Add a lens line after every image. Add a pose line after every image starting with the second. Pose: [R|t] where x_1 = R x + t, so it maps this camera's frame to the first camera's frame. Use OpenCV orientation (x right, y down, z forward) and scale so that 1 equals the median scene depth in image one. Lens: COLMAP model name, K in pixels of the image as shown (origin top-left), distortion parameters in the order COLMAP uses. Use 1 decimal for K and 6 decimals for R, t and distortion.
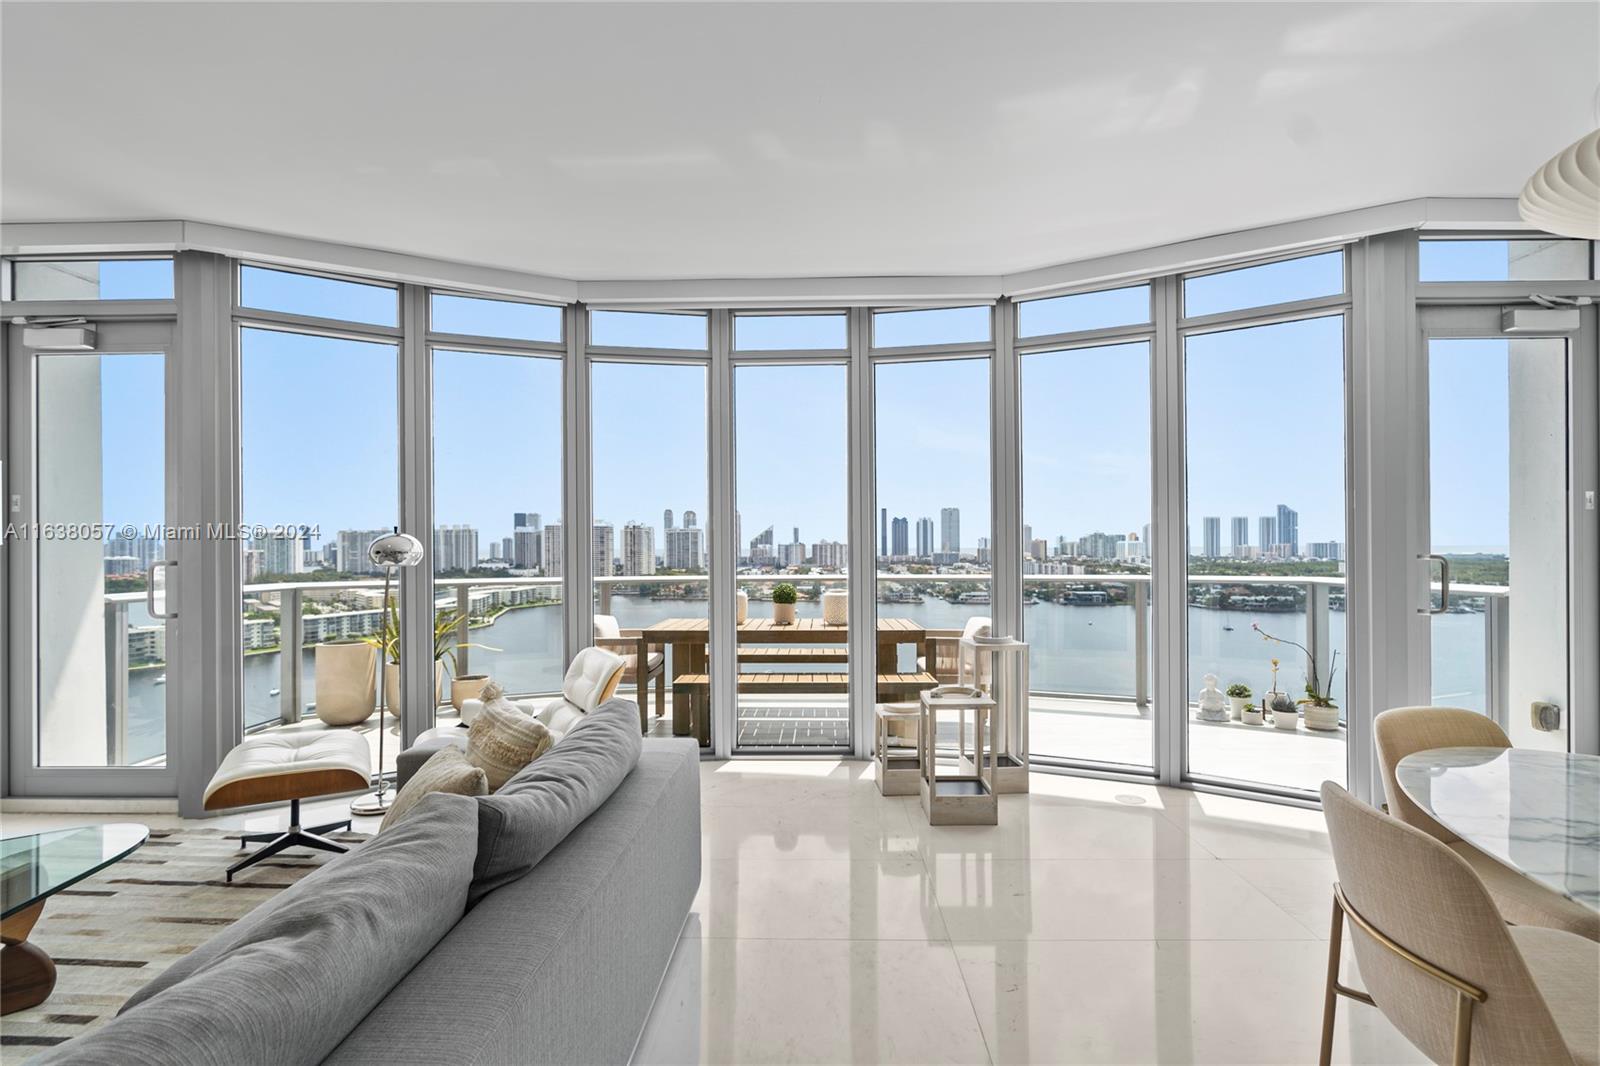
lens RADIAL K [[724.6, 0, 799.7], [0, 724.6, 543.1], [0, 0, 1]] dist [-0.005109, -0.000527]
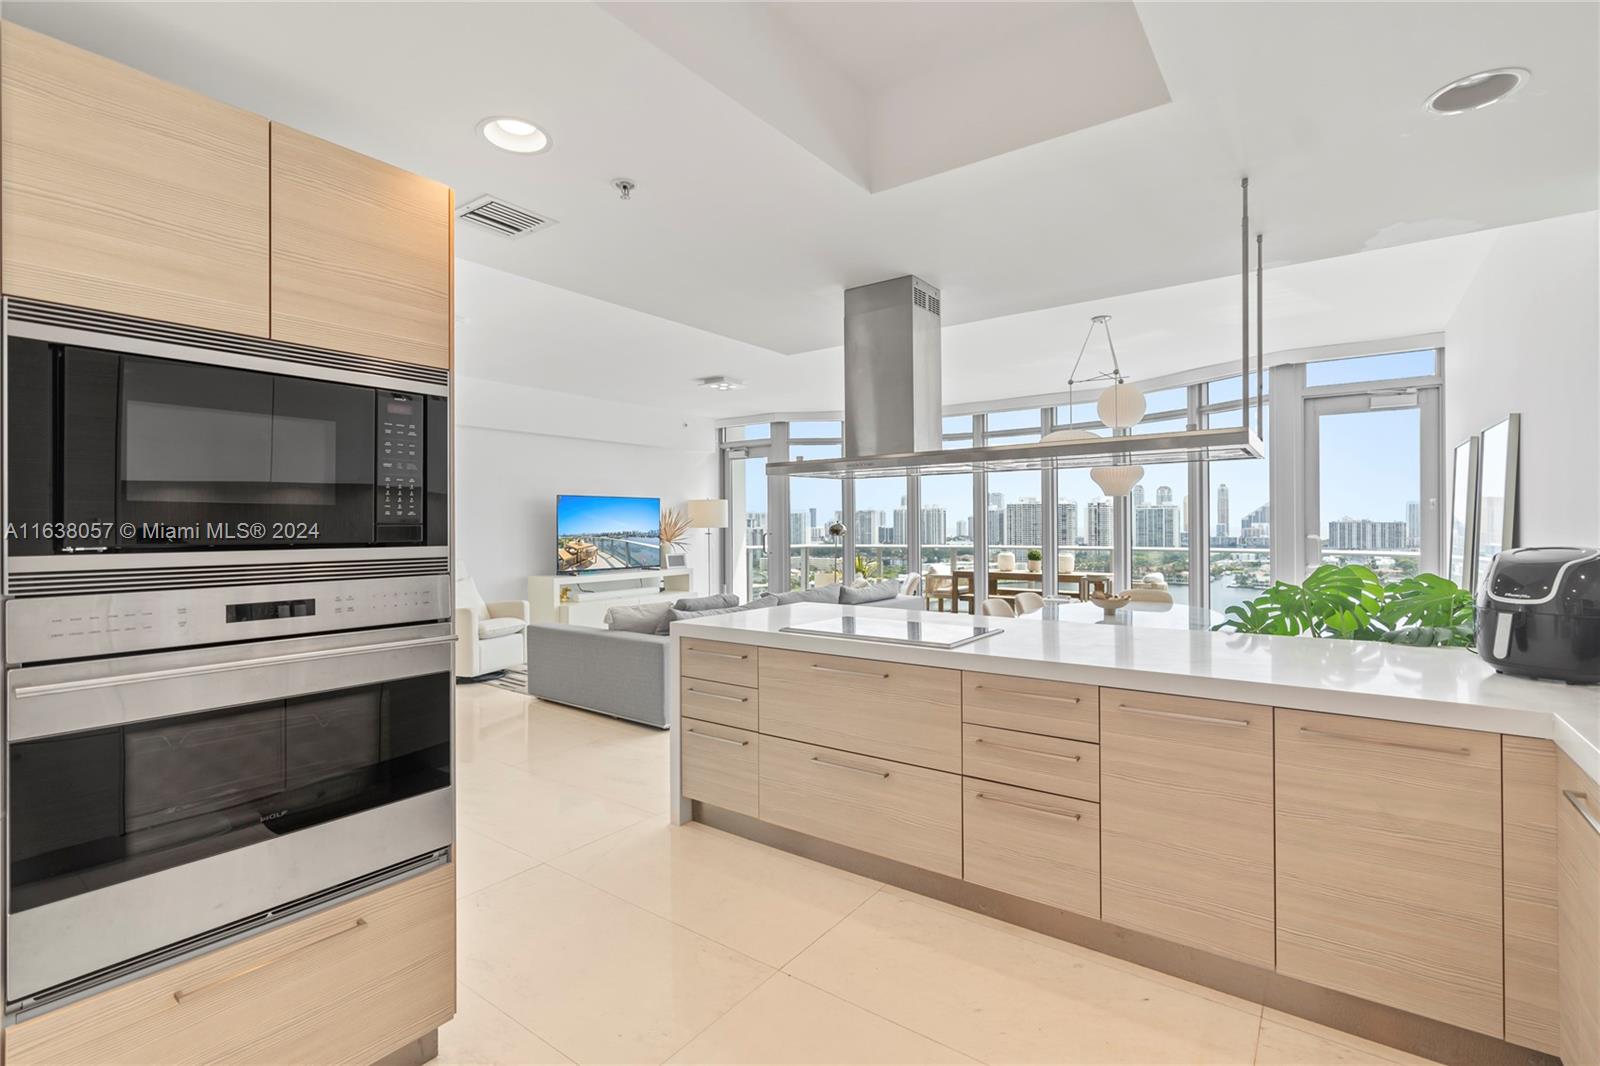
lens RADIAL K [[729.4, 0, 809.1], [0, 729.4, 530.1], [0, 0, 1]] dist [-0.001721, 0.000106]
pose [[0.822759, 0.005912, -0.568360, 0.748420], [0.000835, 0.999932, 0.011609, -0.016299], [0.568390, -0.010026, 0.822698, -1.077941]]
